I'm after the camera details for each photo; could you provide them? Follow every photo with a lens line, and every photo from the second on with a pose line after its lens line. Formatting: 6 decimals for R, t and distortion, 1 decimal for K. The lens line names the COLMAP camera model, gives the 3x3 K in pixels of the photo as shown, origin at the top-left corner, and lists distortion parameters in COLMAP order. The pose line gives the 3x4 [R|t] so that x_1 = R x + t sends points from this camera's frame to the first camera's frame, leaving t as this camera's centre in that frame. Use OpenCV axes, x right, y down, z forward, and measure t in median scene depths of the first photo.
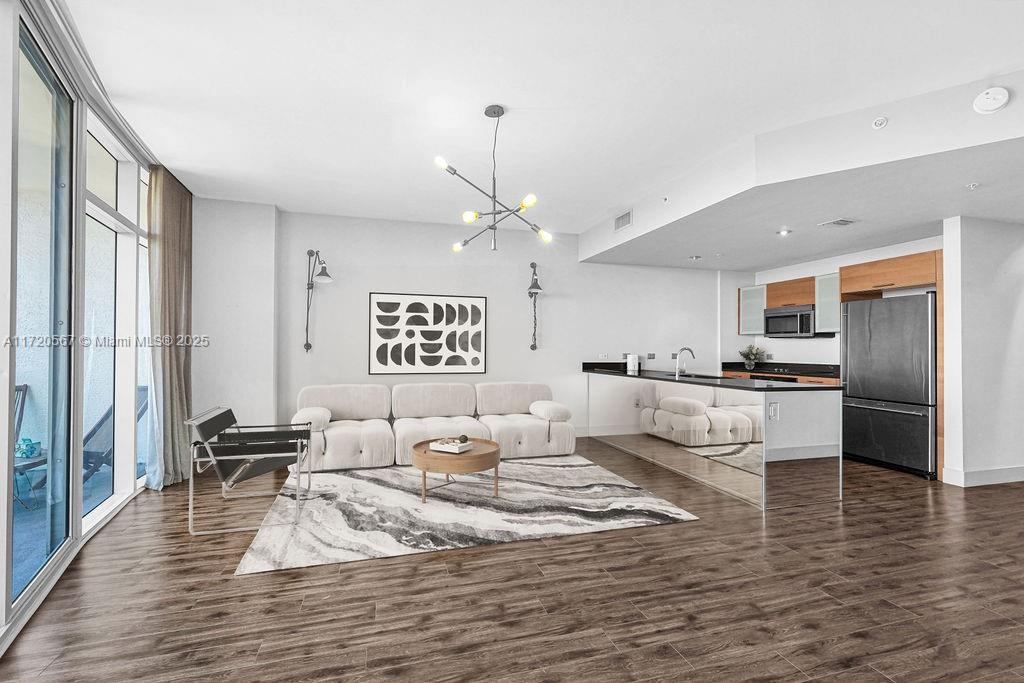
lens RADIAL K [[452.7, 0, 509.8], [0, 452.7, 341.4], [0, 0, 1]] dist [-0.021369, 0.010143]
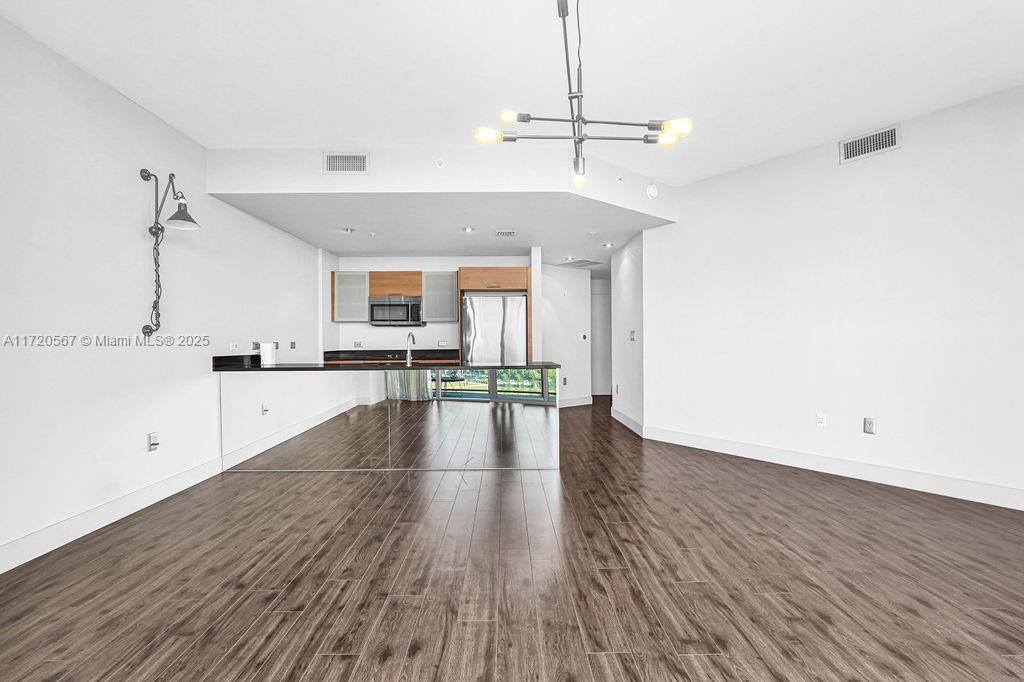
lens RADIAL K [[461.2, 0, 510.4], [0, 461.2, 336.6], [0, 0, 1]] dist [-0.014897, 0.007997]
pose [[0.262170, 0.004413, 0.965012, -0.427143], [-0.005948, 0.999978, -0.002957, 0.023500], [-0.965003, -0.004965, 0.262191, 0.547586]]
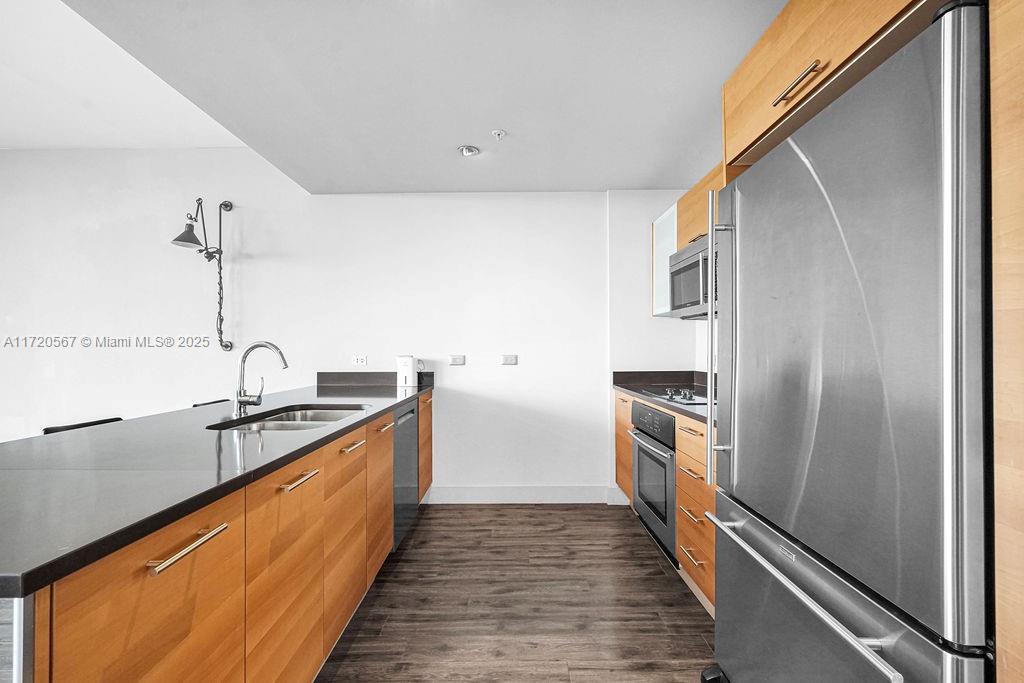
lens RADIAL K [[461.7, 0, 509.6], [0, 461.7, 347.7], [0, 0, 1]] dist [-0.005084, 0.000573]
pose [[0.959198, -0.010258, -0.282551, 0.687780], [0.013472, 0.999865, 0.009436, 0.017498], [0.282416, -0.012858, 0.959206, 0.648346]]
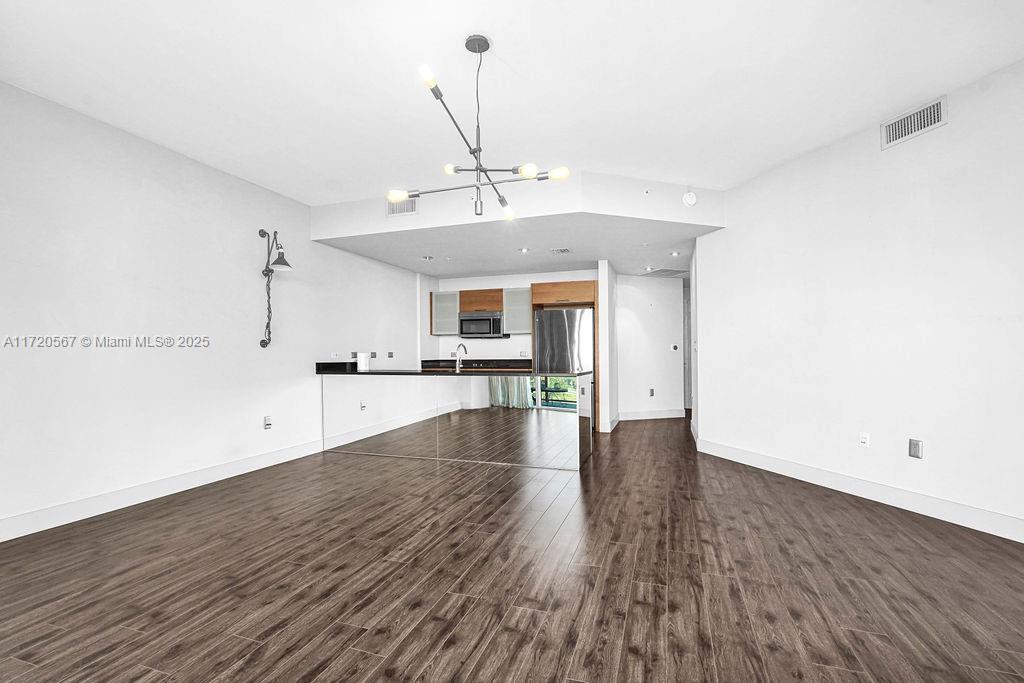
lens RADIAL K [[461.7, 0, 509.6], [0, 461.7, 347.7], [0, 0, 1]] dist [-0.005084, 0.000573]
pose [[0.570788, 0.003260, 0.821091, -0.411871], [-0.003455, 0.999993, -0.001569, 0.023918], [-0.821091, -0.001942, 0.570795, 0.285107]]
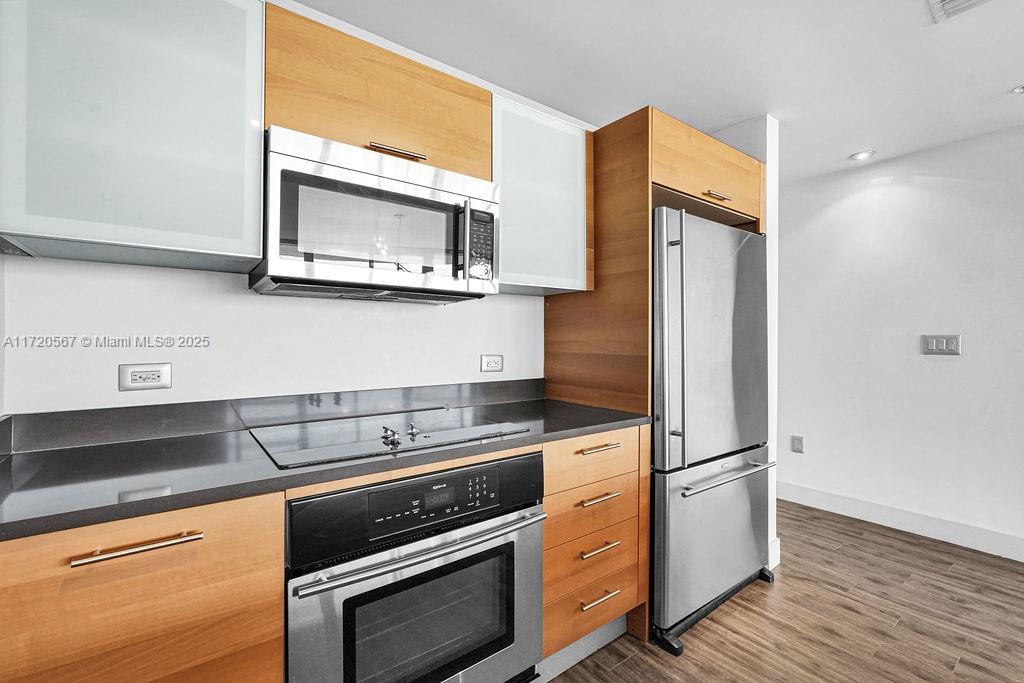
lens RADIAL K [[452.7, 0, 509.8], [0, 452.7, 341.4], [0, 0, 1]] dist [-0.021369, 0.010143]
pose [[-0.360634, -0.000281, 0.932707, 0.448858], [-0.012772, 0.999908, -0.004637, 0.020959], [-0.932620, -0.013584, -0.360604, 1.238093]]
